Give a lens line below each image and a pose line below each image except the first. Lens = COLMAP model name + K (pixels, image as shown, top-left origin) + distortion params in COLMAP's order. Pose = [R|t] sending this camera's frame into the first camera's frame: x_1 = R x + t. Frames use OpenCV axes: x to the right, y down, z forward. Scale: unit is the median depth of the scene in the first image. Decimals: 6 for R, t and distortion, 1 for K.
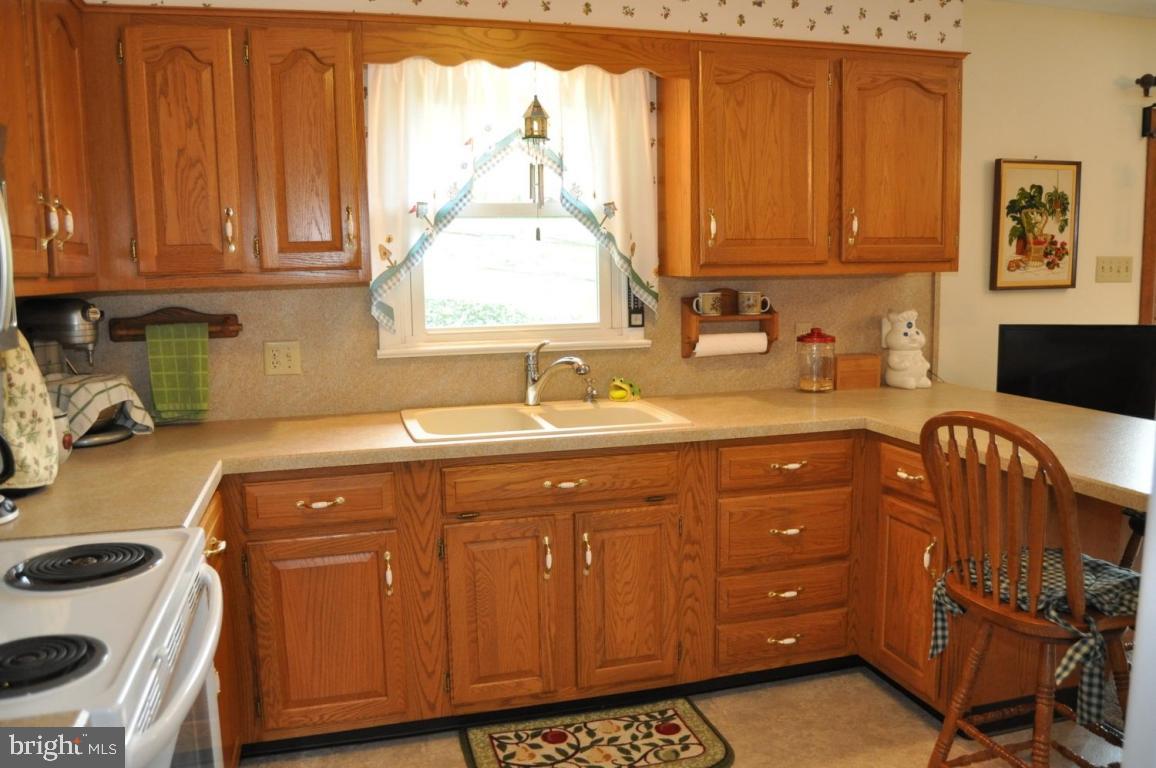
lens RADIAL K [[906.6, 0, 578.9], [0, 906.6, 383.3], [0, 0, 1]] dist [-0.064506, 0.005085]
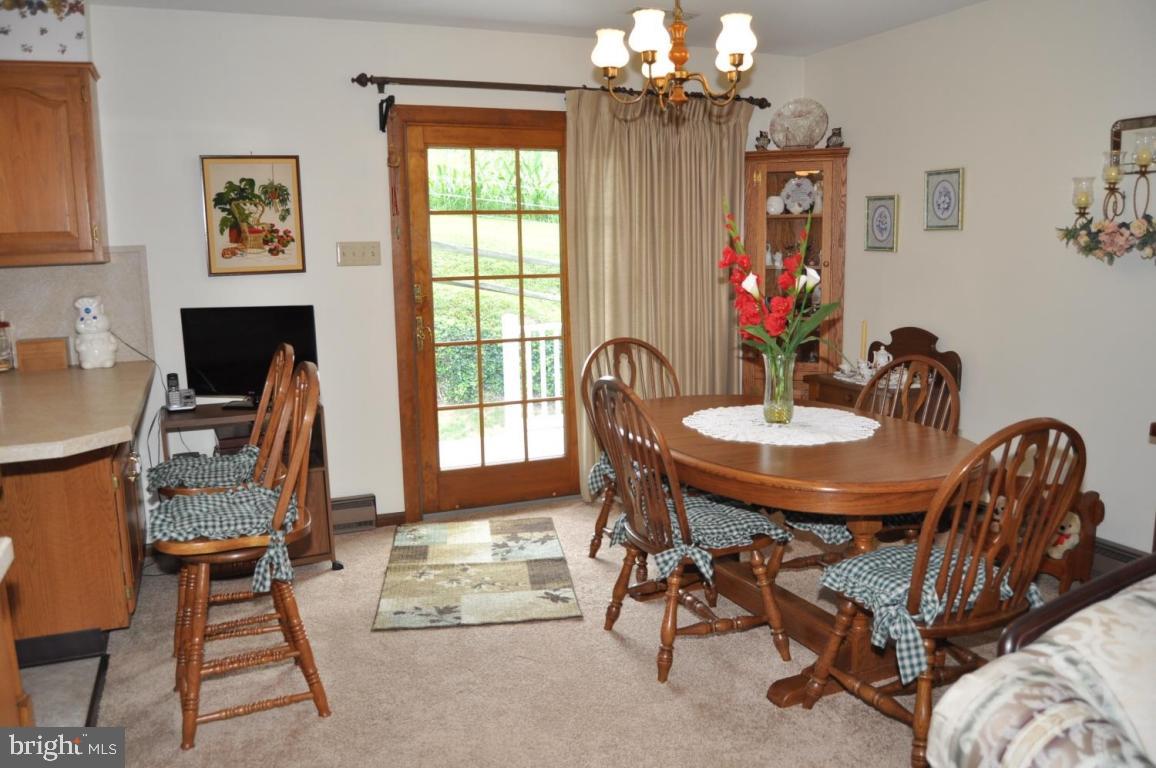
lens RADIAL K [[906.6, 0, 577.6], [0, 906.6, 382.0], [0, 0, 1]] dist [-0.064506, 0.005085]
pose [[0.991994, -0.025875, 0.123609, 0.769201], [0.023343, 0.999488, 0.021885, 0.011230], [-0.124112, -0.018824, 0.992090, -0.141311]]
